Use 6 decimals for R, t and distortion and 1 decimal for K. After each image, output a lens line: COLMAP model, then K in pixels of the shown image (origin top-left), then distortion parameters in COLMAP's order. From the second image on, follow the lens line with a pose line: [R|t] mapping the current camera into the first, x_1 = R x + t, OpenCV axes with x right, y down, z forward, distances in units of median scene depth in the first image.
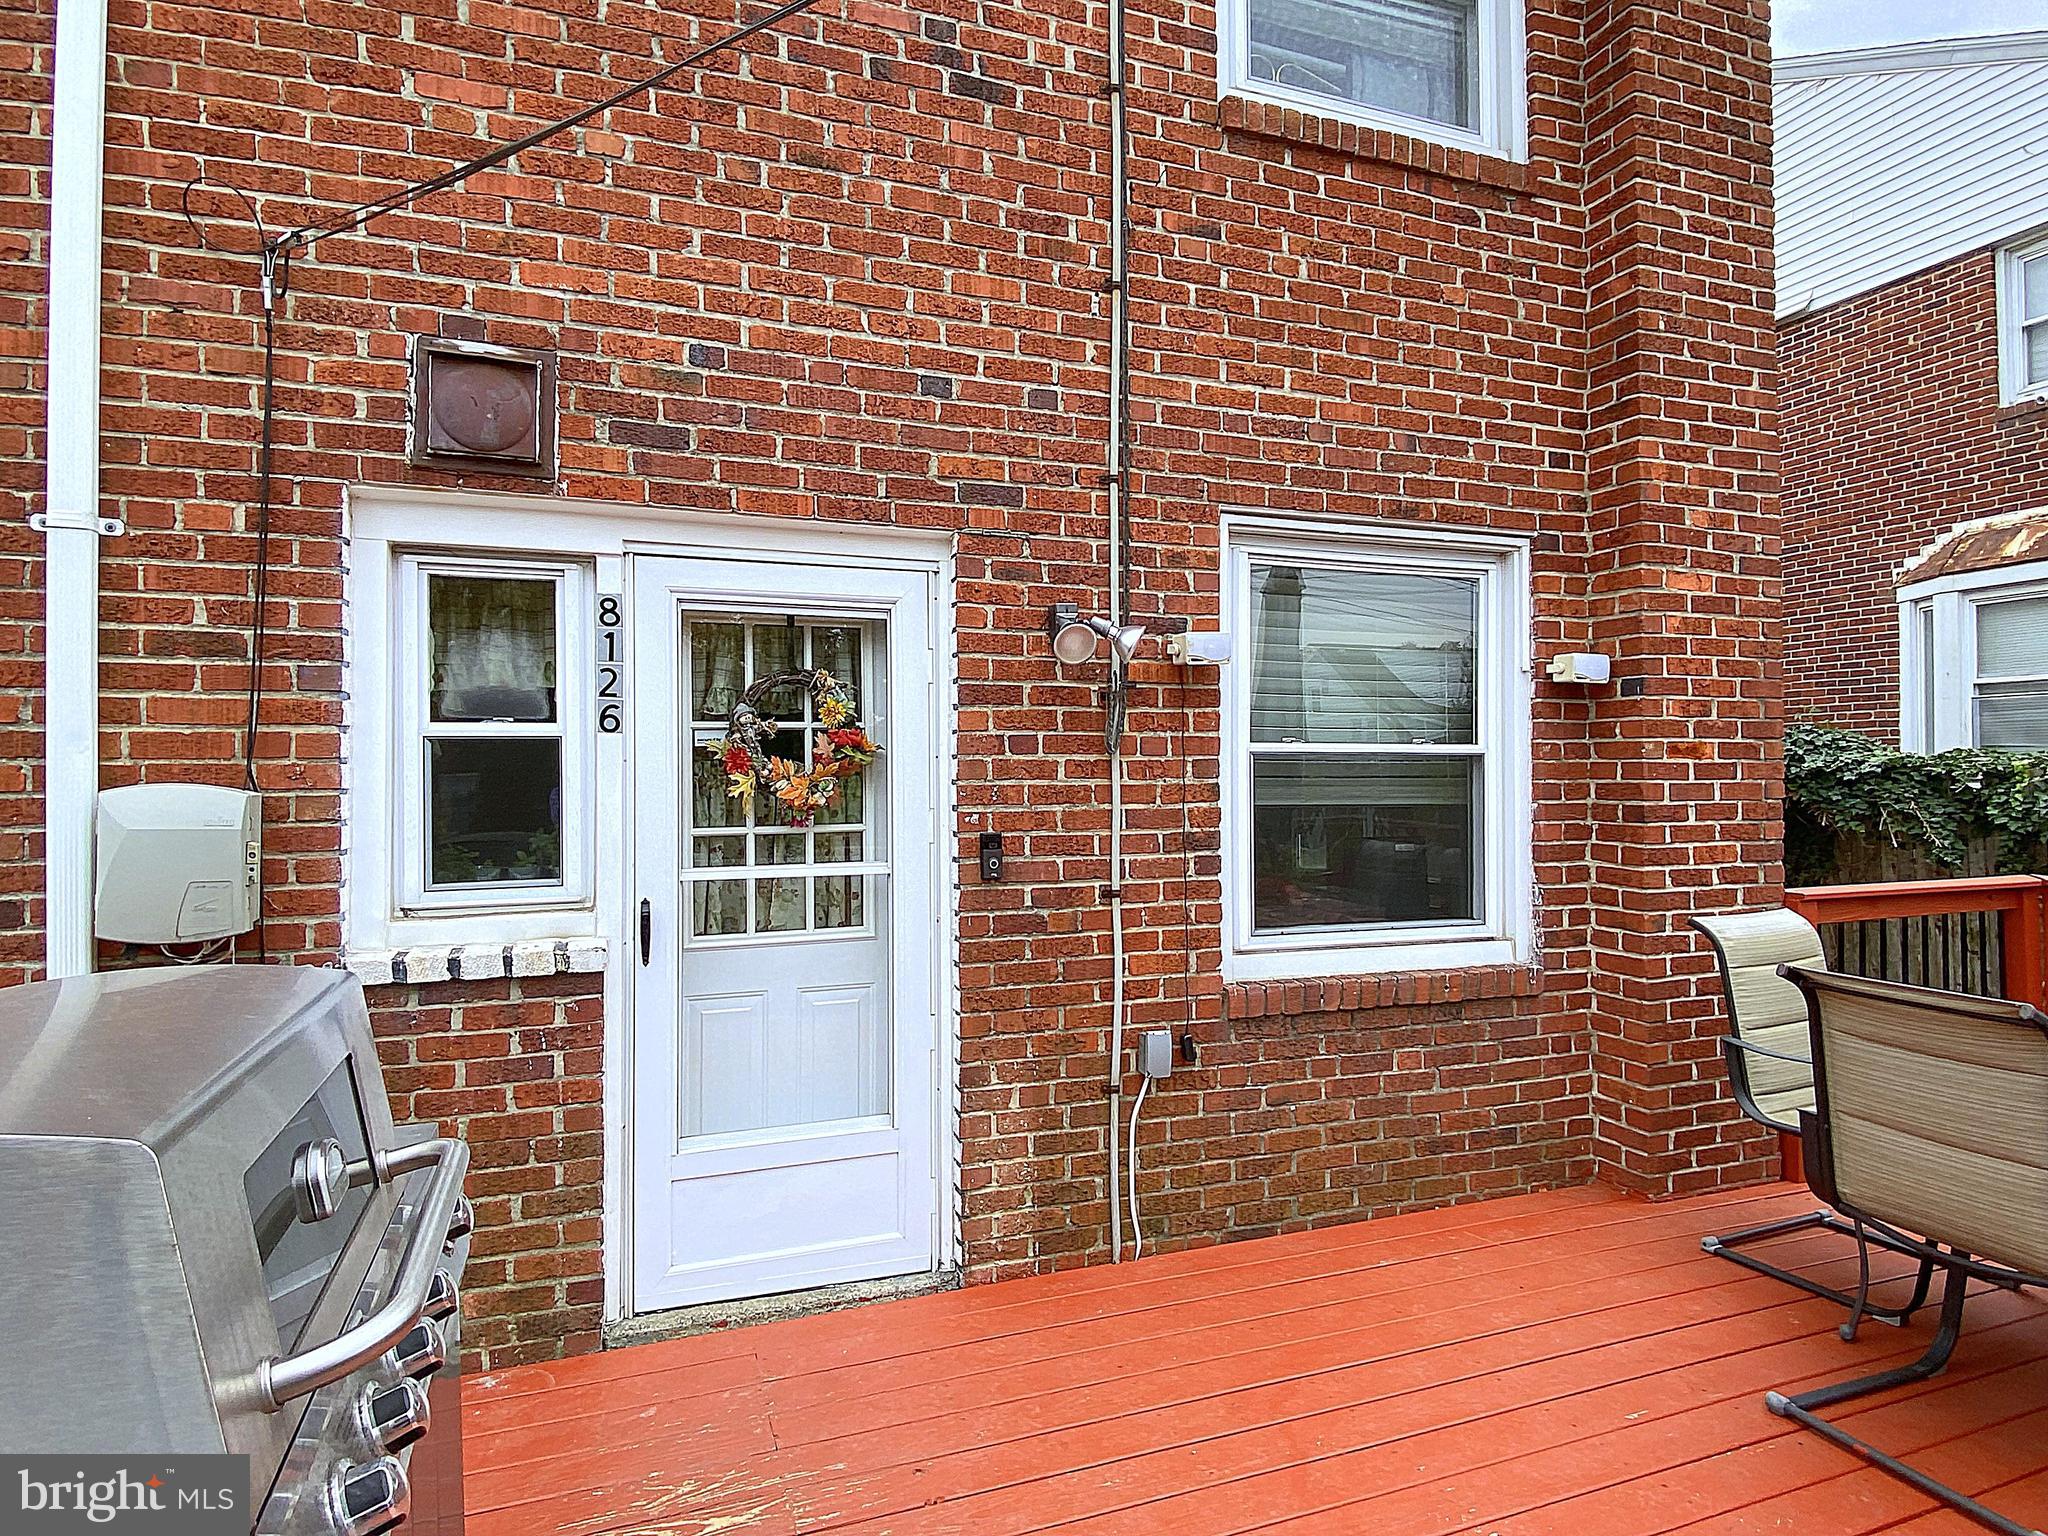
lens RADIAL K [[1124.7, 0, 1020.7], [0, 1124.7, 753.6], [0, 0, 1]] dist [0.047683, -0.052347]
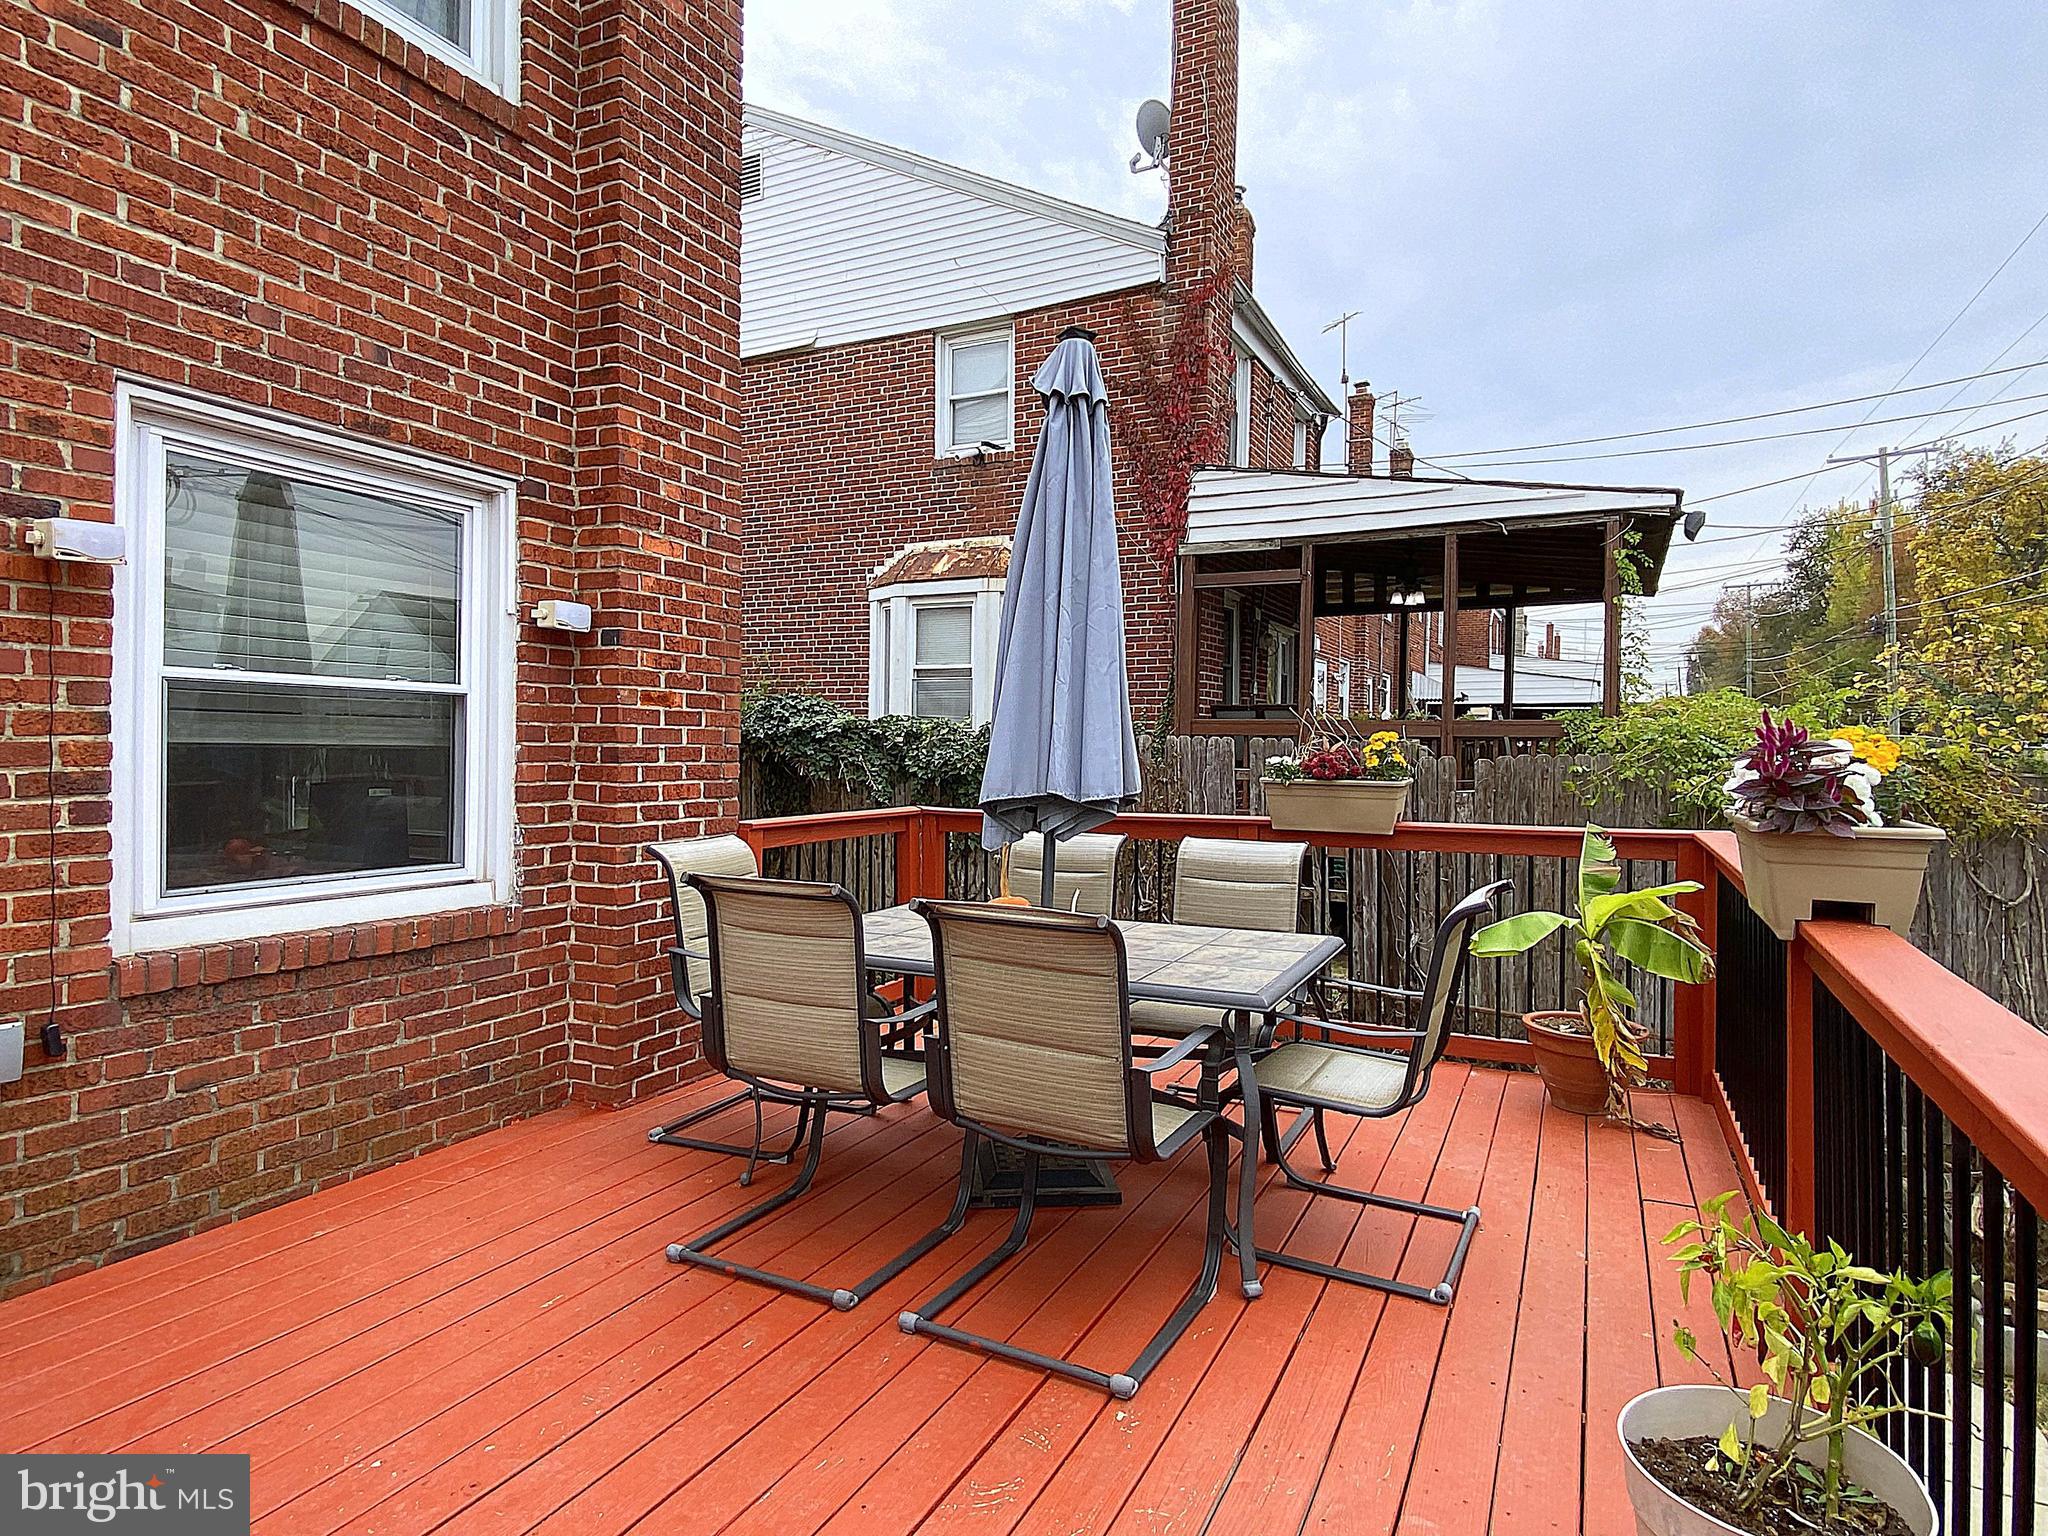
lens RADIAL K [[1124.7, 0, 1020.7], [0, 1124.7, 753.6], [0, 0, 1]] dist [0.047683, -0.052347]
pose [[0.720876, 0.006703, 0.693032, 0.078267], [-0.025903, 0.999515, 0.017276, 0.023419], [-0.692580, -0.030406, 0.720700, -0.046480]]
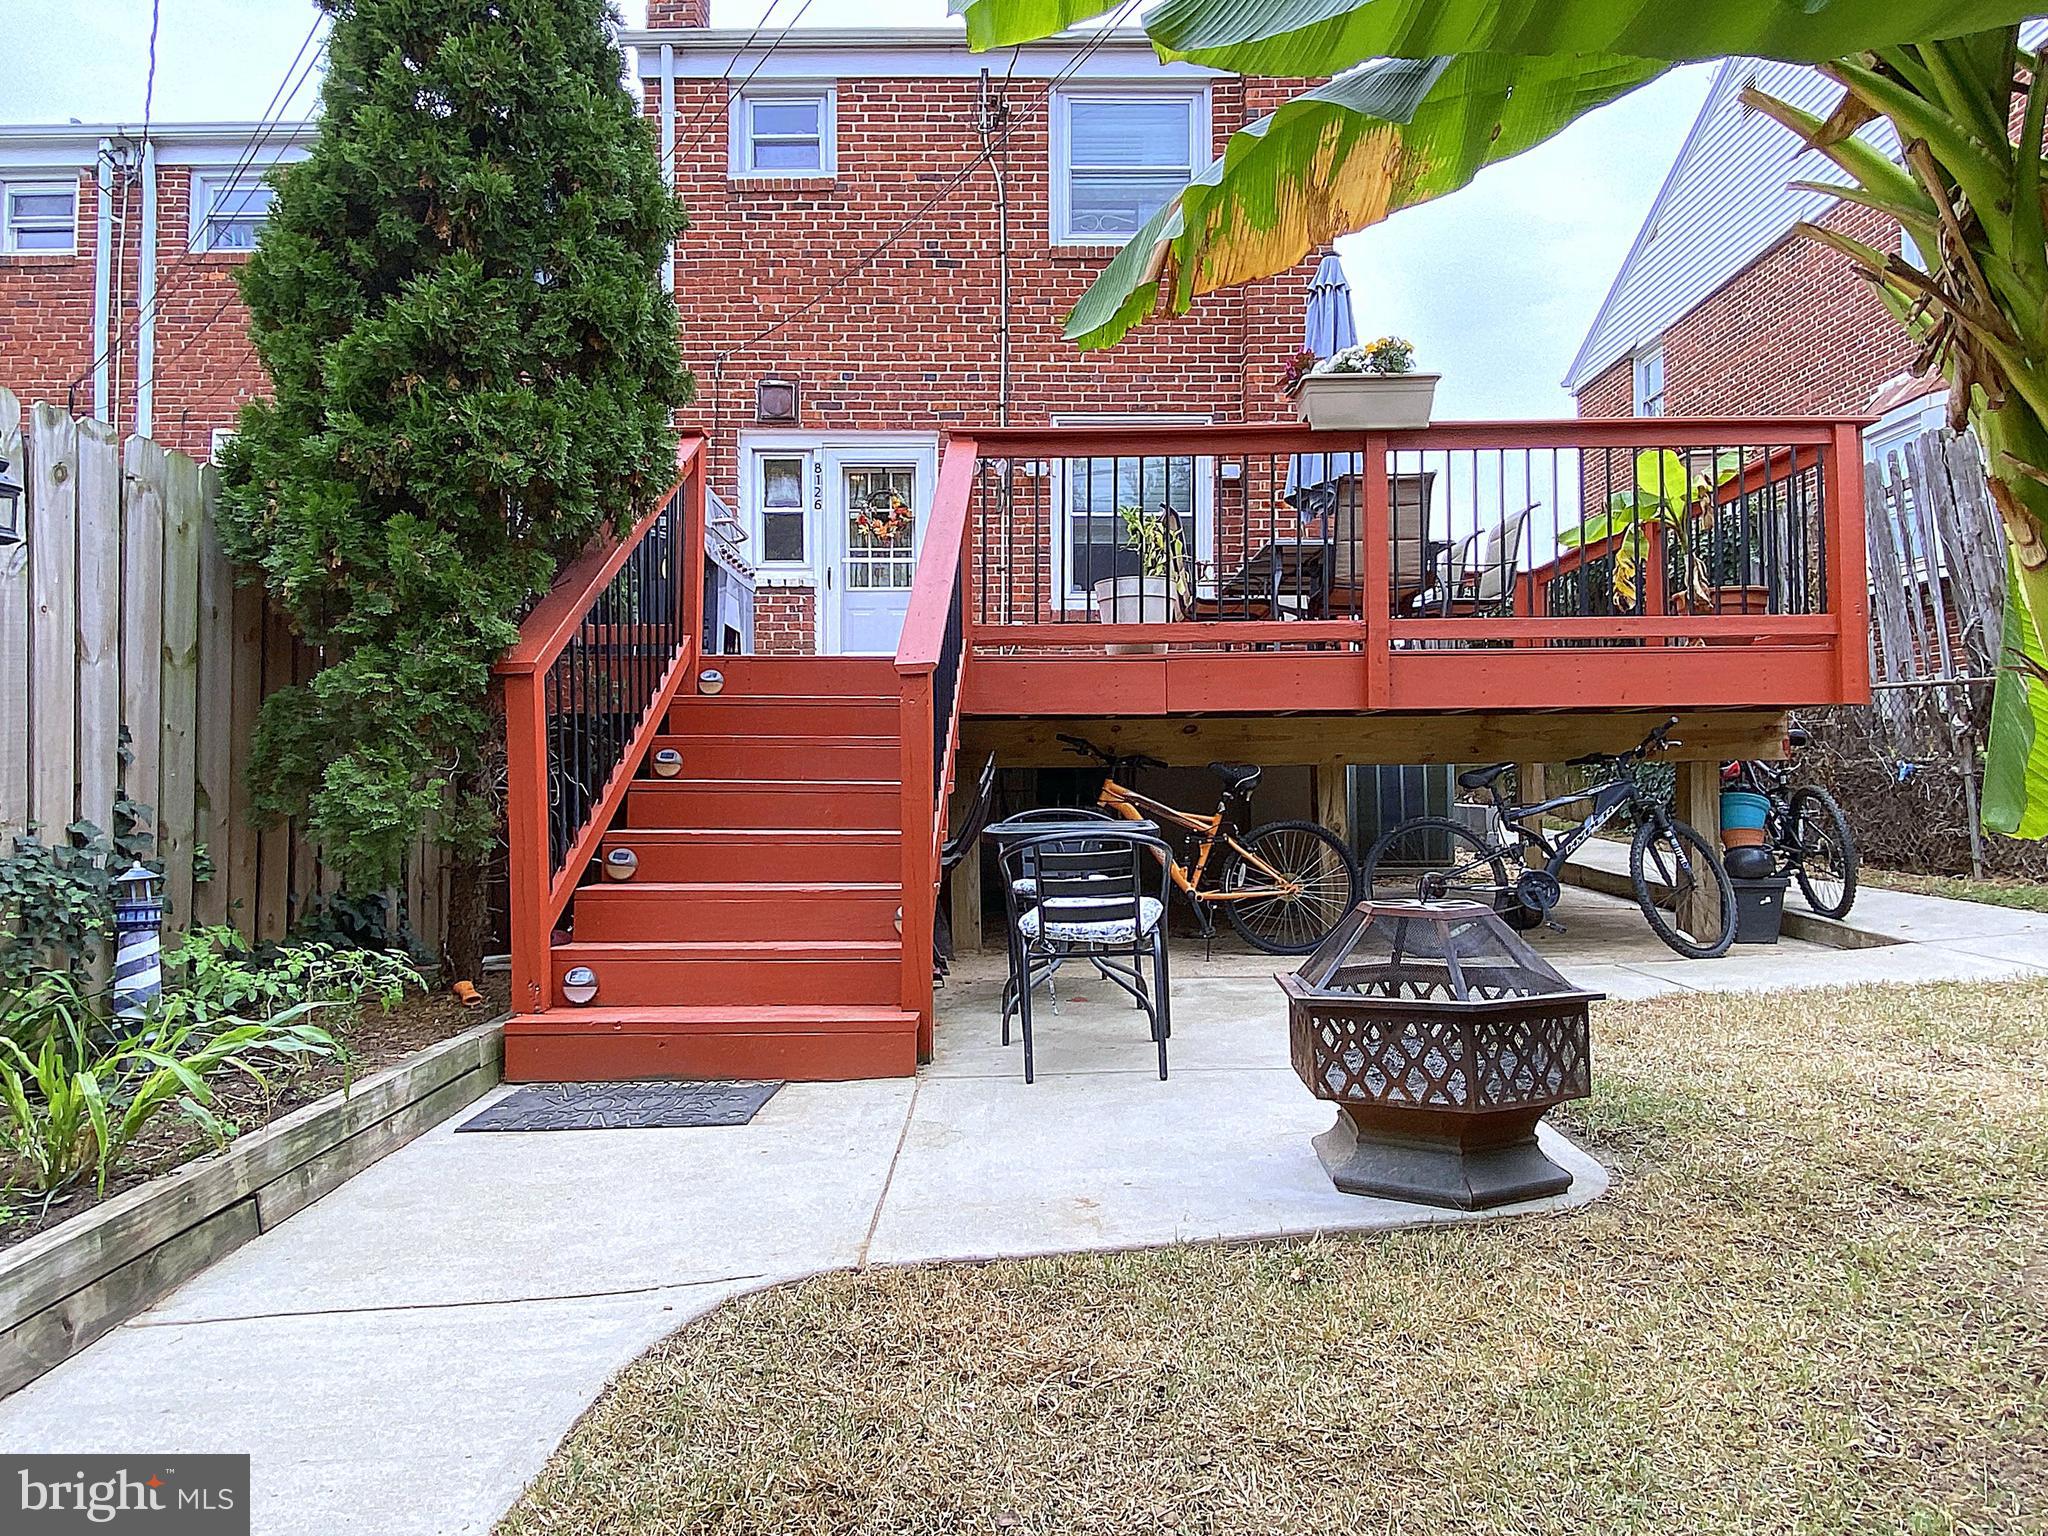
lens RADIAL K [[1224.2, 0, 1035.0], [0, 1224.2, 745.6], [0, 0, 1]] dist [0.095378, -0.120493]
pose [[0.940212, -0.008531, -0.340482, 0.977229], [0.001976, 0.999806, -0.019593, 0.516153], [0.340584, 0.017748, 0.940047, -1.408197]]
